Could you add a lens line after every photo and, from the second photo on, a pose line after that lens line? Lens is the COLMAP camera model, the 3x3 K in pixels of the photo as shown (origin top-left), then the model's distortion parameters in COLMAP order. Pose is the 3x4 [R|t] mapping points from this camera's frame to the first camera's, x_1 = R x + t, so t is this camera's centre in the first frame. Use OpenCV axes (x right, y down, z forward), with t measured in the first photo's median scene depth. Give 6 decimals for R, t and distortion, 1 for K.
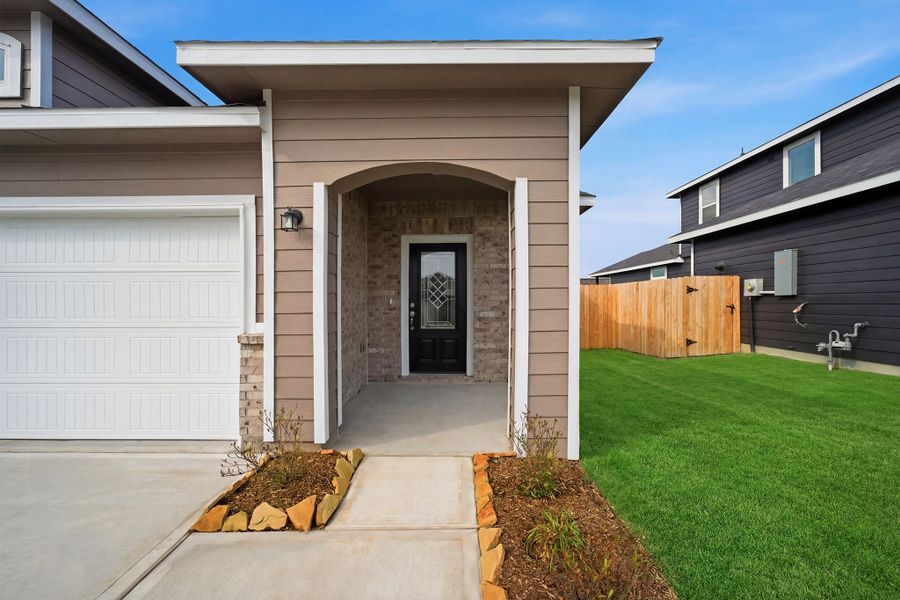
lens RADIAL K [[382.3, 0, 450.0], [0, 382.3, 300.0], [0, 0, 1]] dist [0.002655, 0.000316]
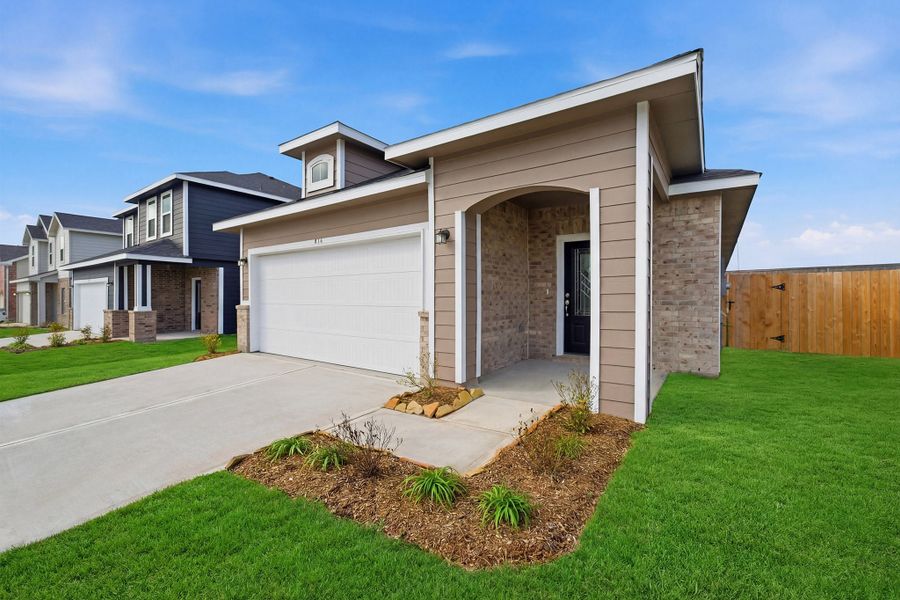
lens RADIAL K [[369.2, 0, 449.3], [0, 369.2, 297.2], [0, 0, 1]] dist [0.000835, 0.000202]
pose [[0.828503, 0.009806, -0.559899, 0.441772], [-0.007379, 0.999951, 0.006594, 0.028935], [0.559936, -0.001332, 0.828535, -0.238874]]
